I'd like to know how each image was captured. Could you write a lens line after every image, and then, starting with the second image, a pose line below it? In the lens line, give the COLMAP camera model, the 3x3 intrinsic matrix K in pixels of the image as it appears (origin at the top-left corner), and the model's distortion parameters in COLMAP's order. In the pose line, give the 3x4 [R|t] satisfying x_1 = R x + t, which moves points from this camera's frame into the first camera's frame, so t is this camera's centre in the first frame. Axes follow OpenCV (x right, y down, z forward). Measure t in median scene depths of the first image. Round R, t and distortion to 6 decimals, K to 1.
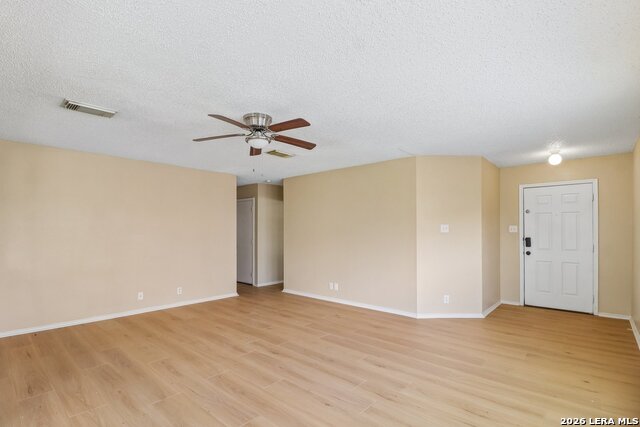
lens RADIAL K [[304.7, 0, 318.3], [0, 304.7, 226.6], [0, 0, 1]] dist [0.001475, -0.010181]
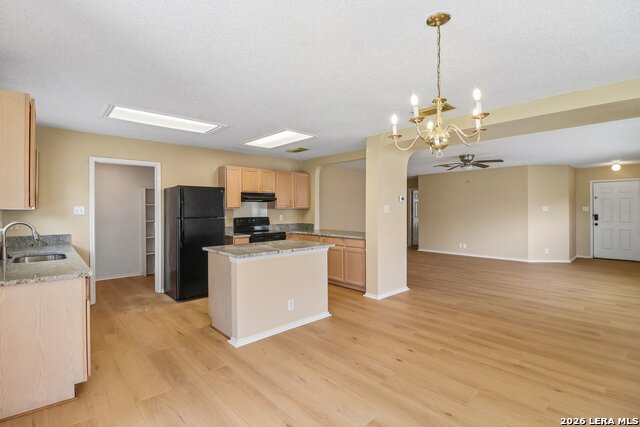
lens RADIAL K [[304.7, 0, 319.1], [0, 304.7, 204.4], [0, 0, 1]] dist [0.001475, -0.010181]
pose [[0.996406, -0.001908, -0.084684, -0.601042], [0.001547, 0.999989, -0.004331, -0.010359], [0.084692, 0.004184, 0.996398, -0.675109]]
